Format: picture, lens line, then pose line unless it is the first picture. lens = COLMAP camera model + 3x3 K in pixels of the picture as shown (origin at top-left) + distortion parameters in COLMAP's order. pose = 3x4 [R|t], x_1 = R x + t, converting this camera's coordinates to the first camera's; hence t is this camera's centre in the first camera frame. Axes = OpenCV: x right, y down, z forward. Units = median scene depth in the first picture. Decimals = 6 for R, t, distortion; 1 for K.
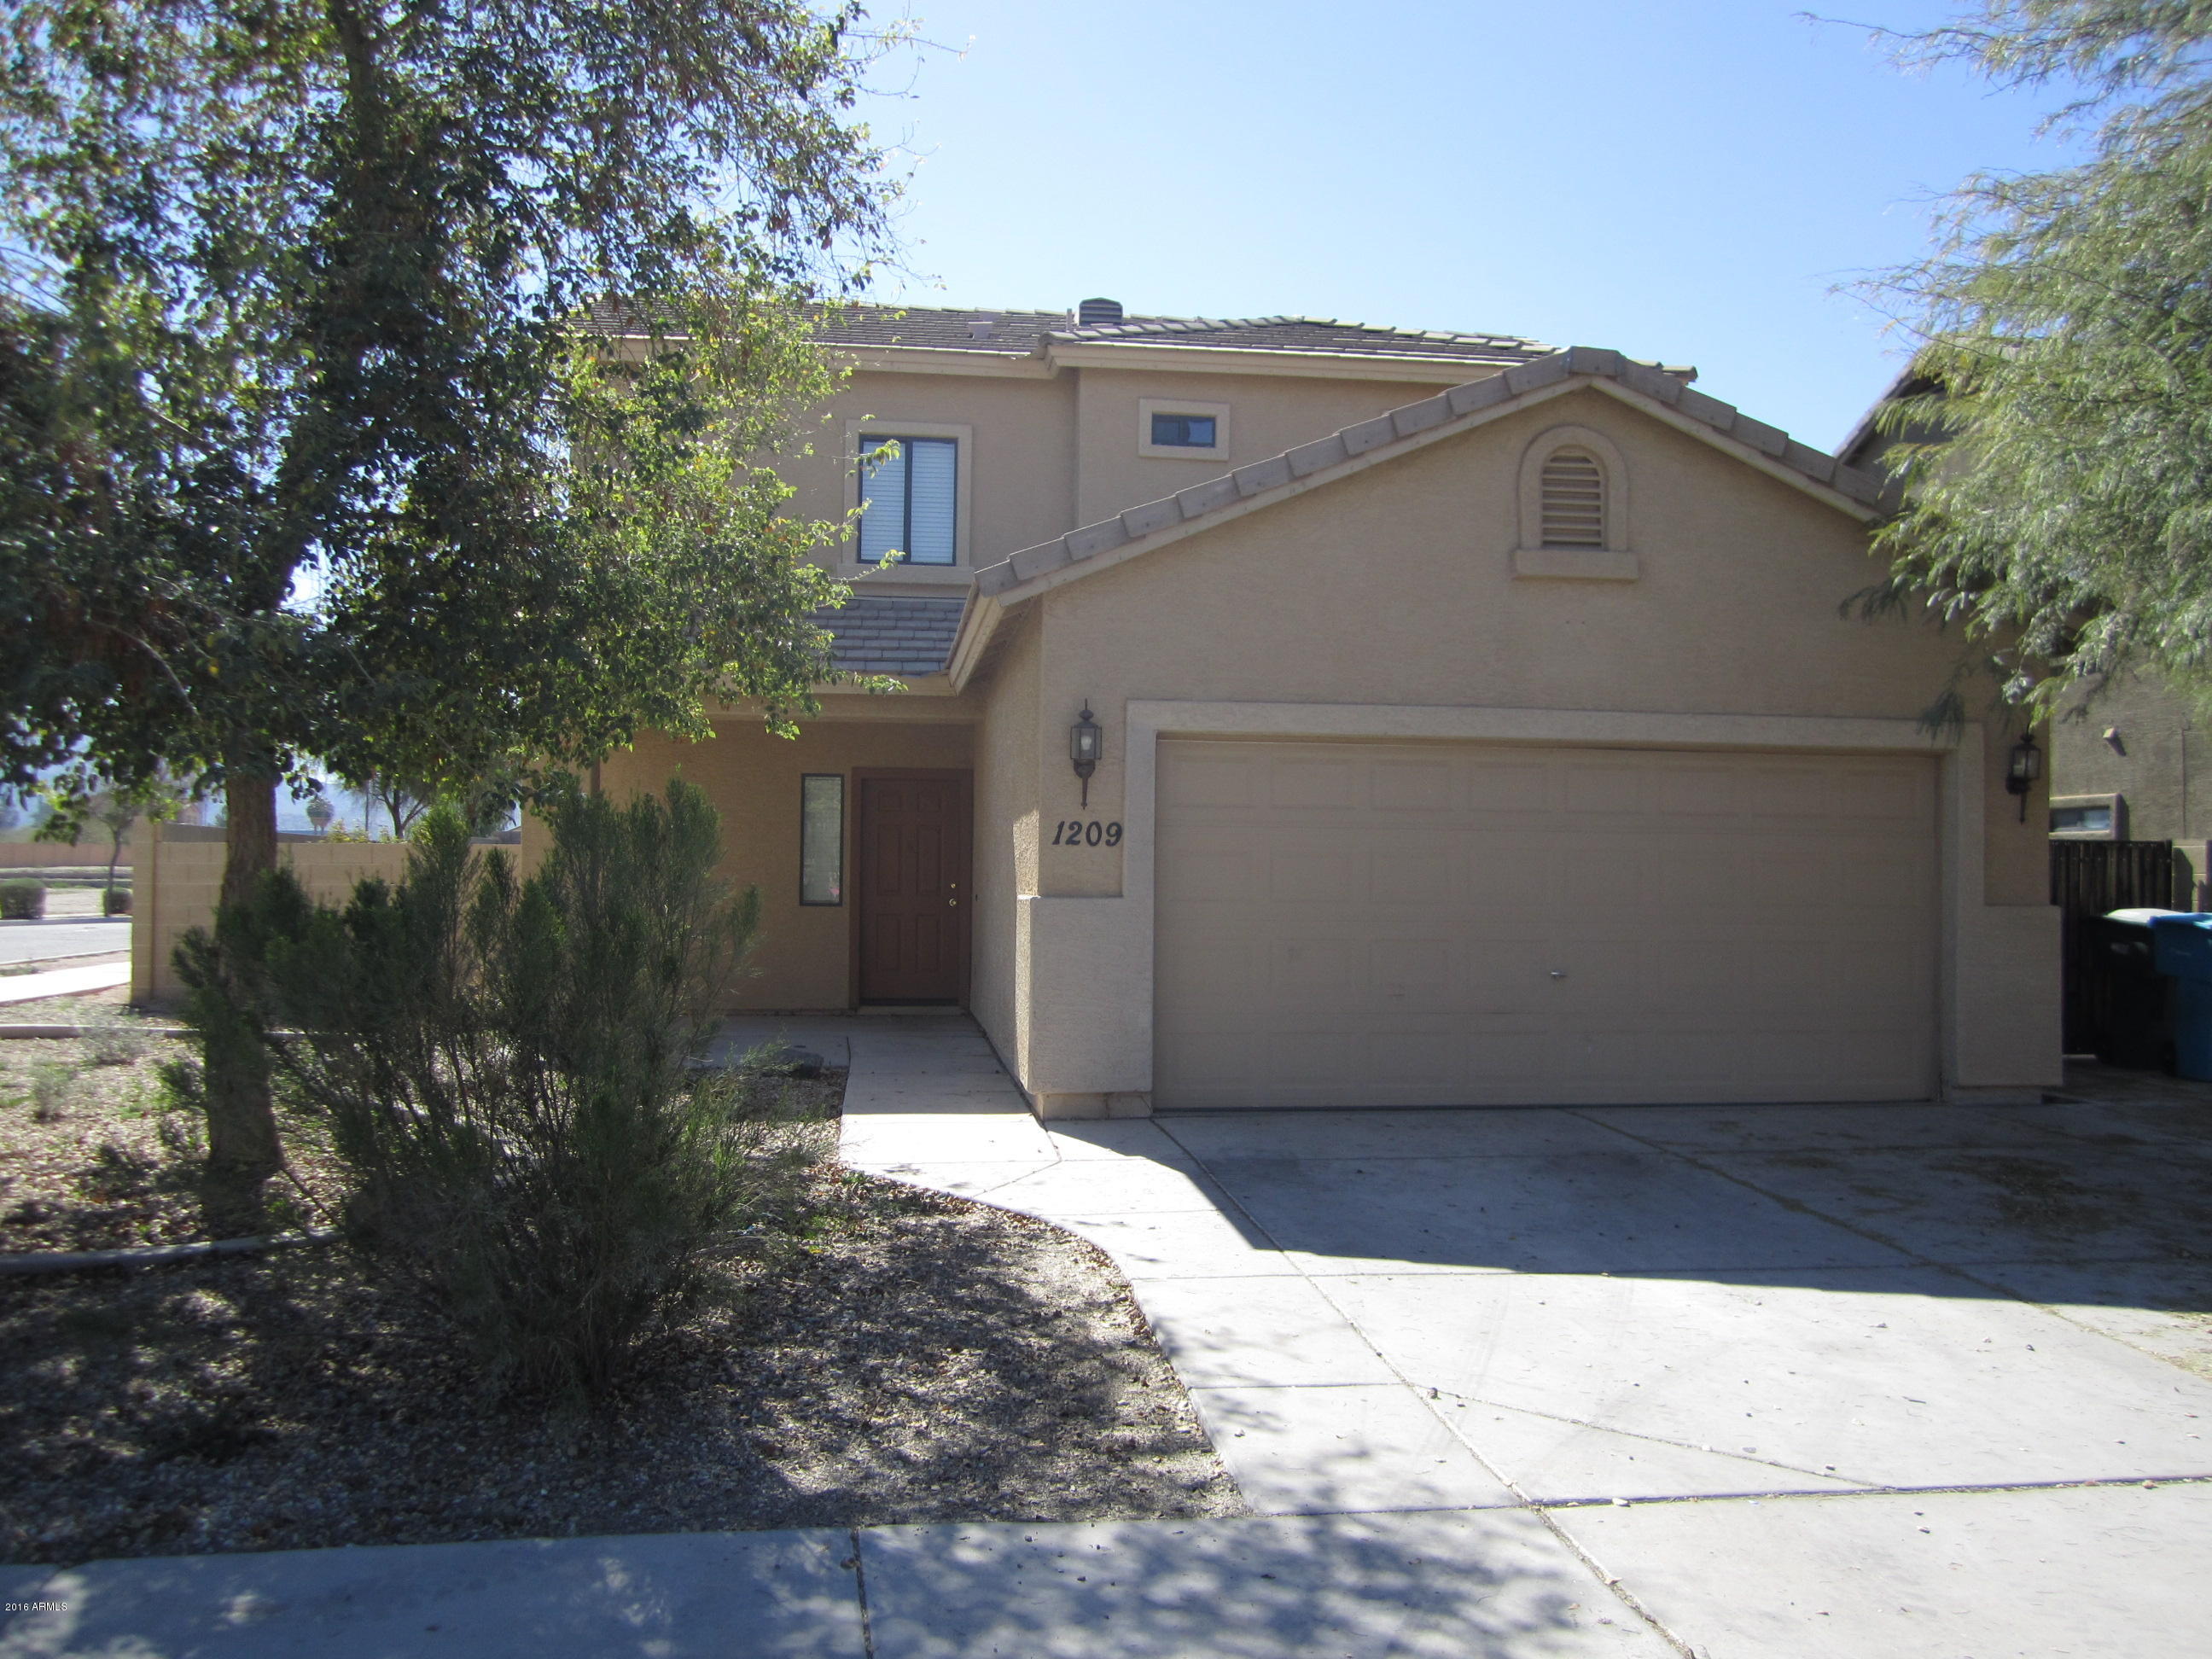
lens RADIAL K [[1835.0, 0, 1111.3], [0, 1835.0, 815.9], [0, 0, 1]] dist [-0.045893, 0.011372]
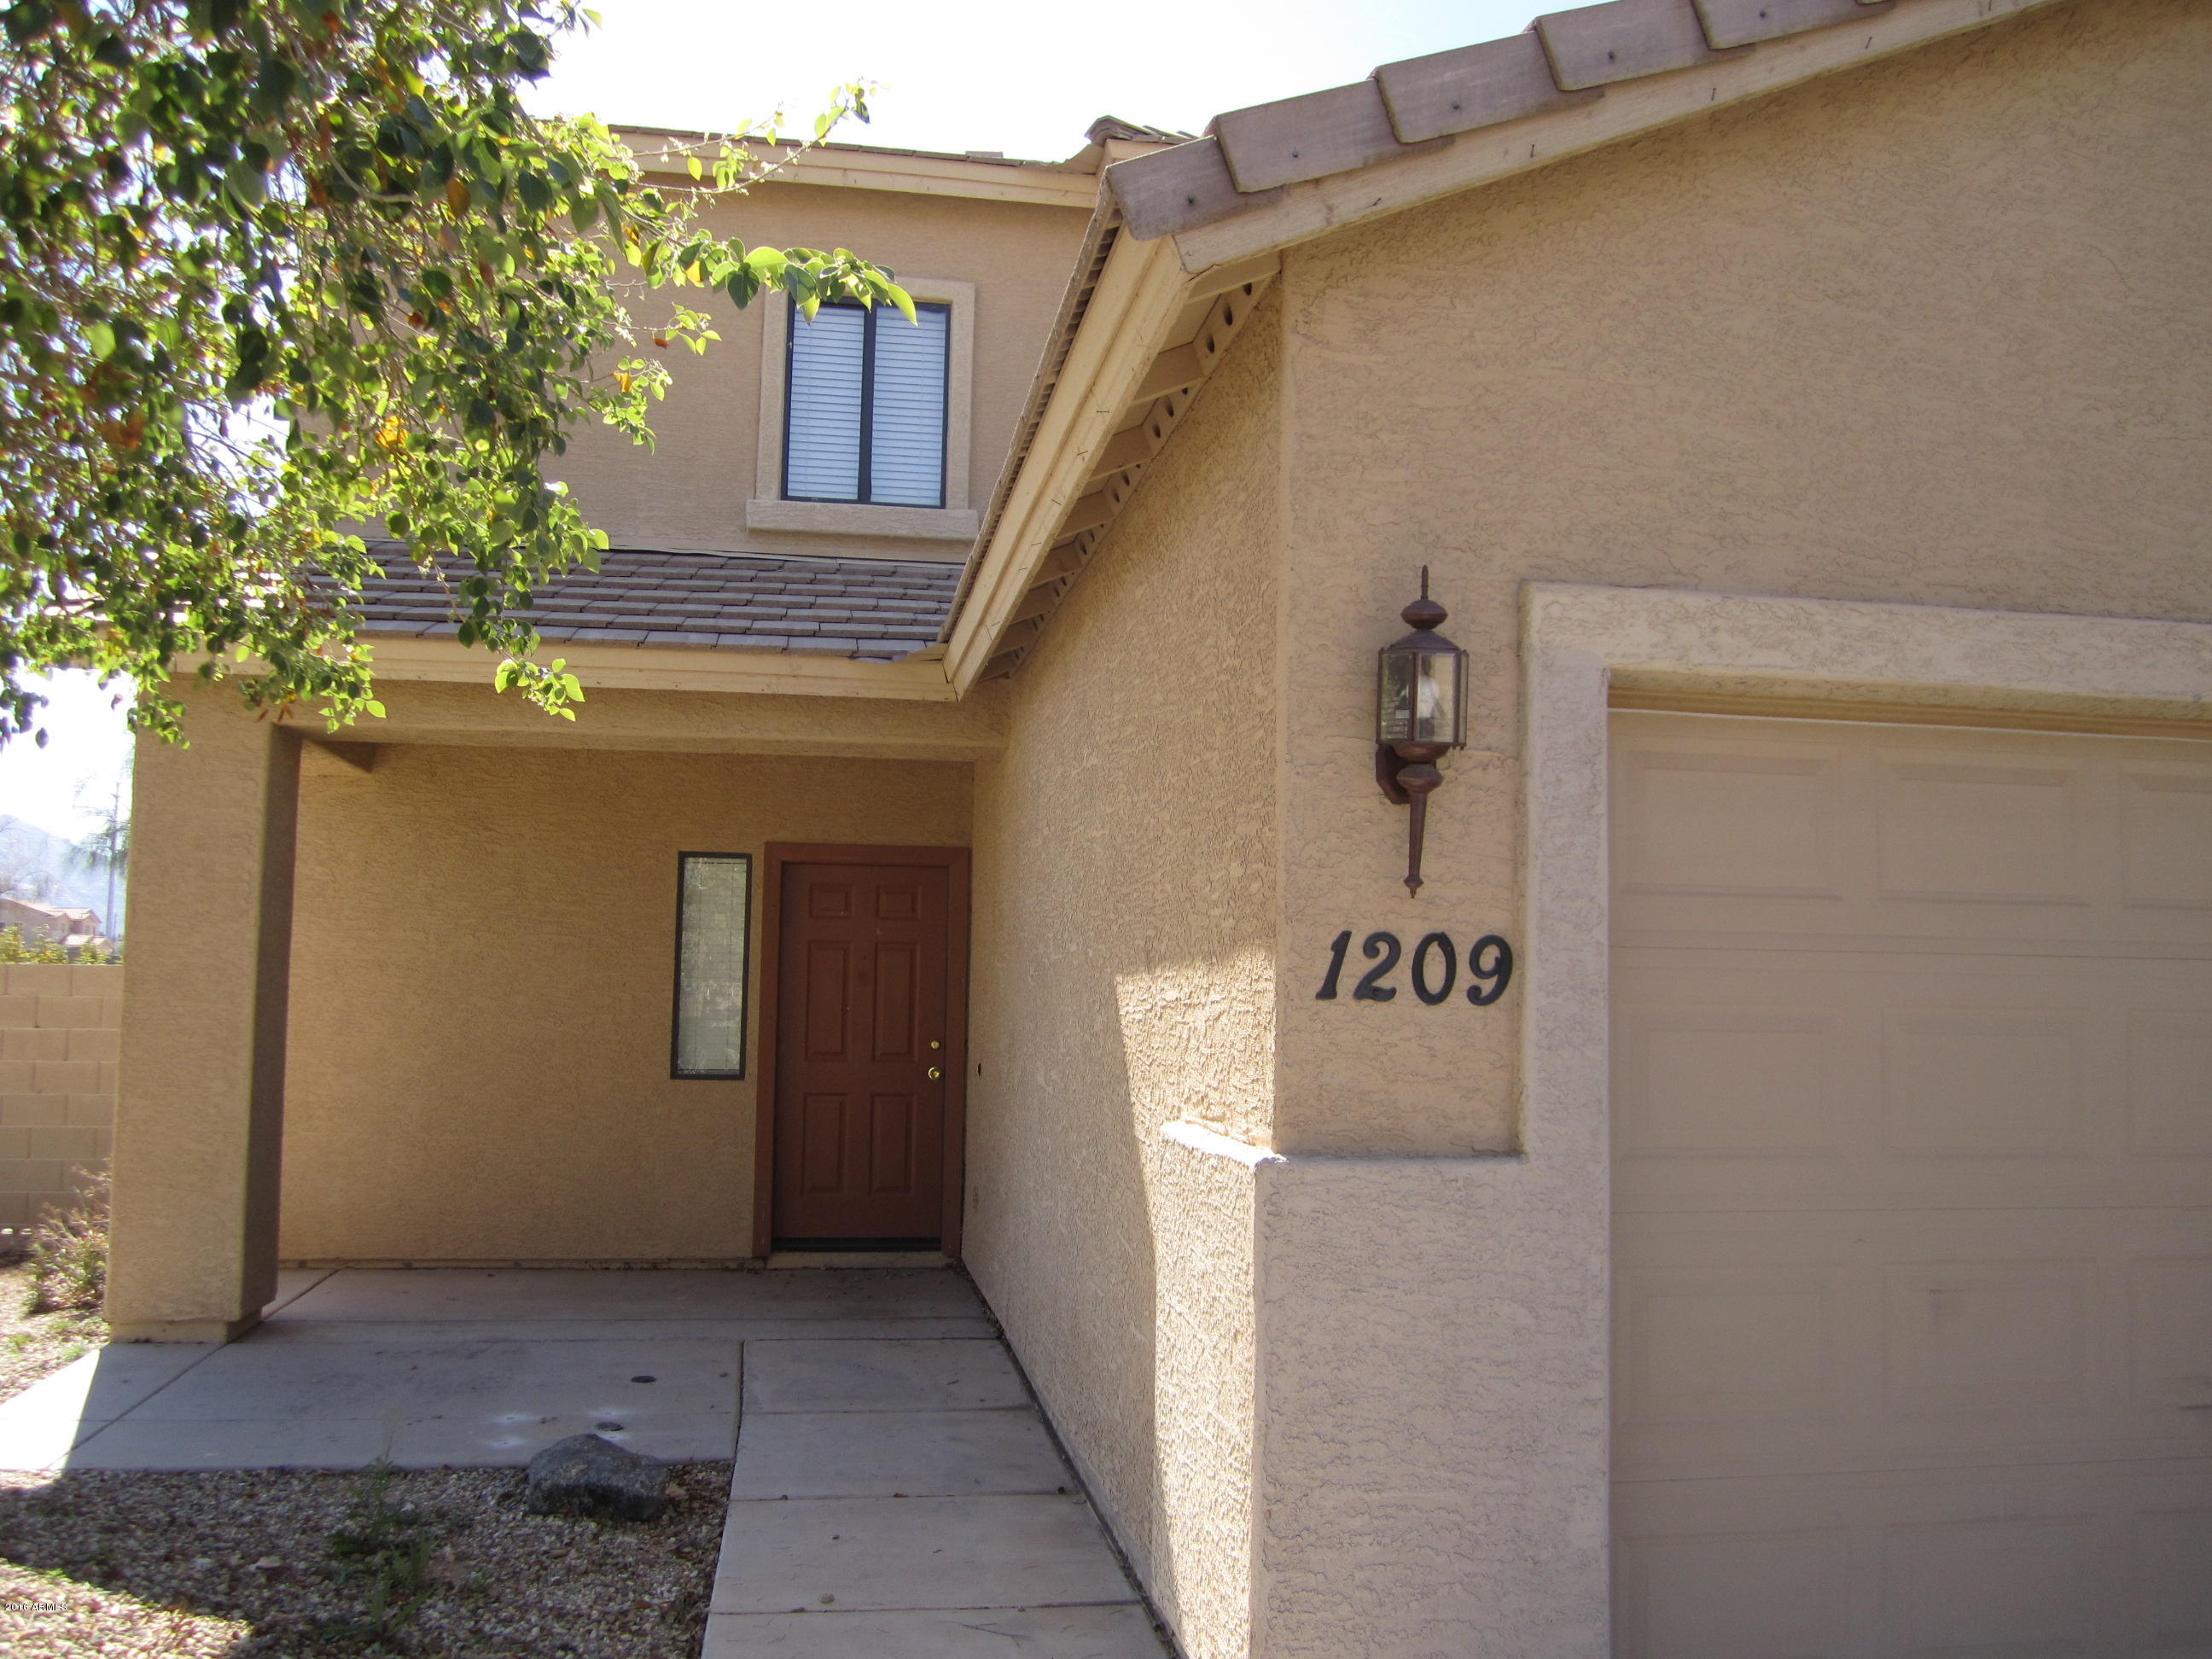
lens RADIAL K [[1831.8, 0, 1106.0], [0, 1831.8, 829.5], [0, 0, 1]] dist [-0.050533, 0.005335]
pose [[0.999480, 0.009414, 0.030842, -0.080894], [-0.007592, 0.998247, -0.058691, 0.004364], [-0.031340, 0.058427, 0.997800, 0.660602]]
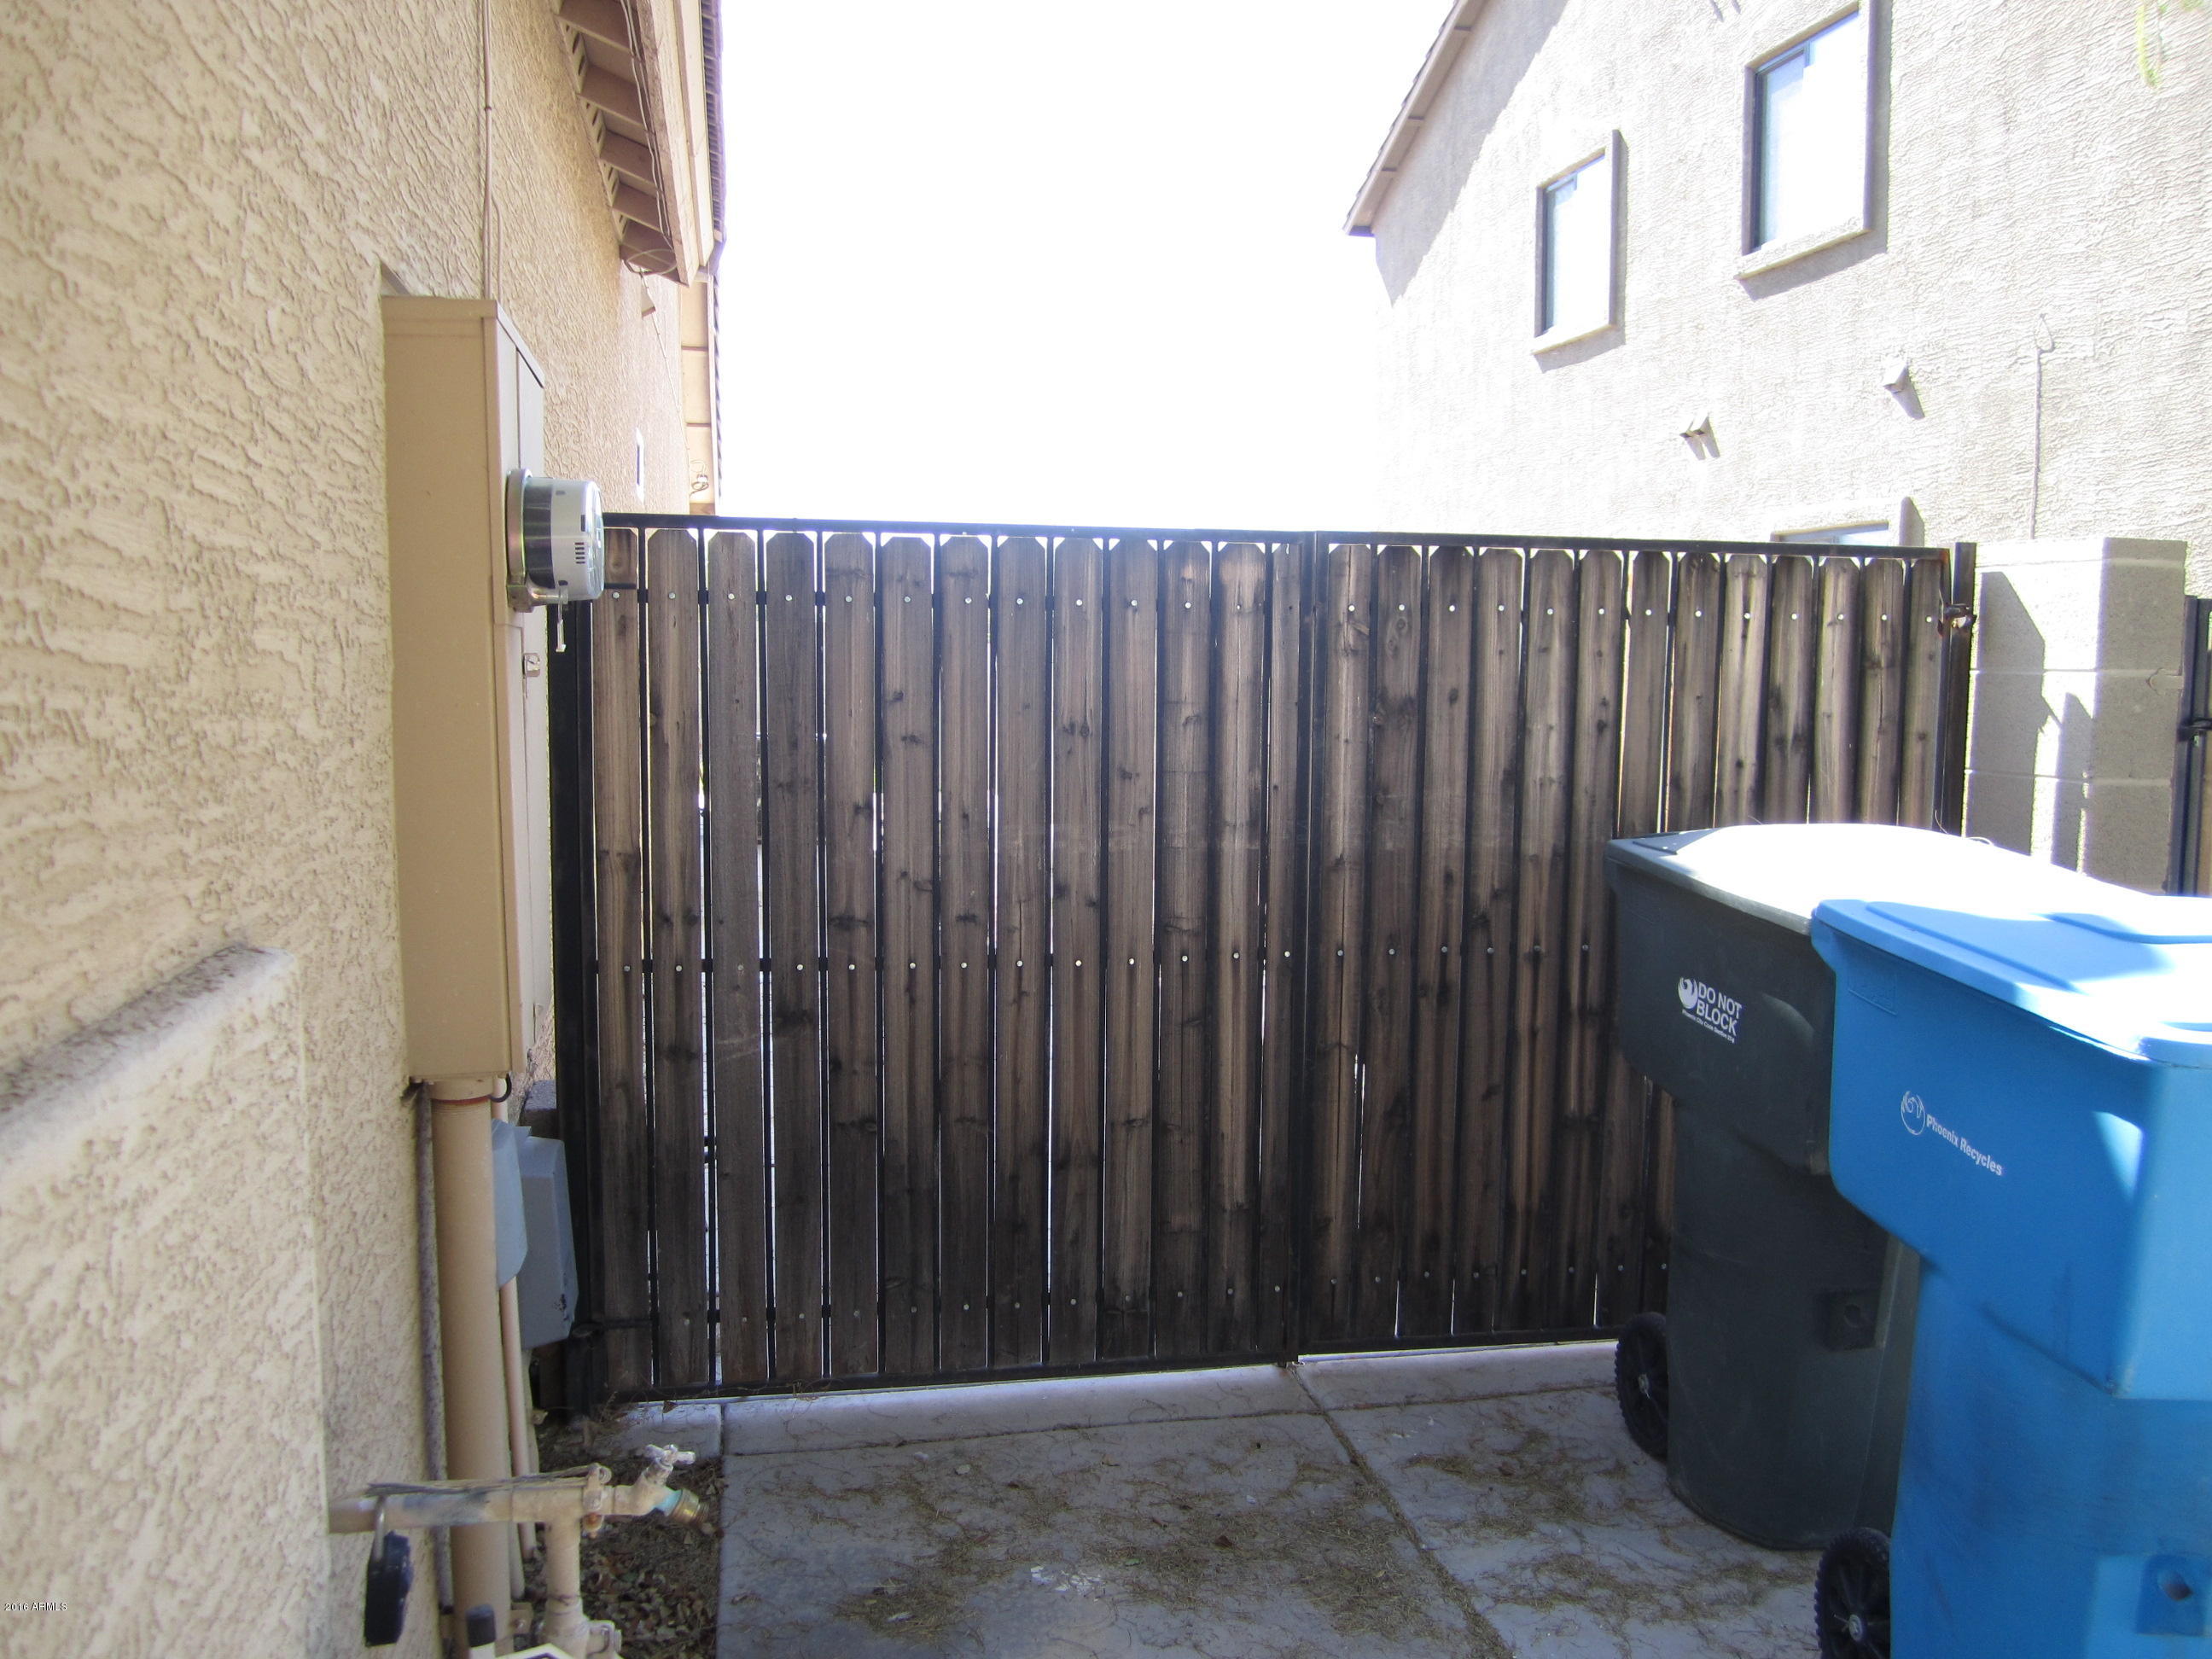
lens RADIAL K [[1835.0, 0, 1111.3], [0, 1835.0, 815.9], [0, 0, 1]] dist [-0.045893, 0.011372]
pose [[0.997810, -0.011036, 0.065223, 0.607689], [0.003142, 0.992779, 0.119917, 0.029170], [-0.066076, -0.119449, 0.990639, 1.014967]]
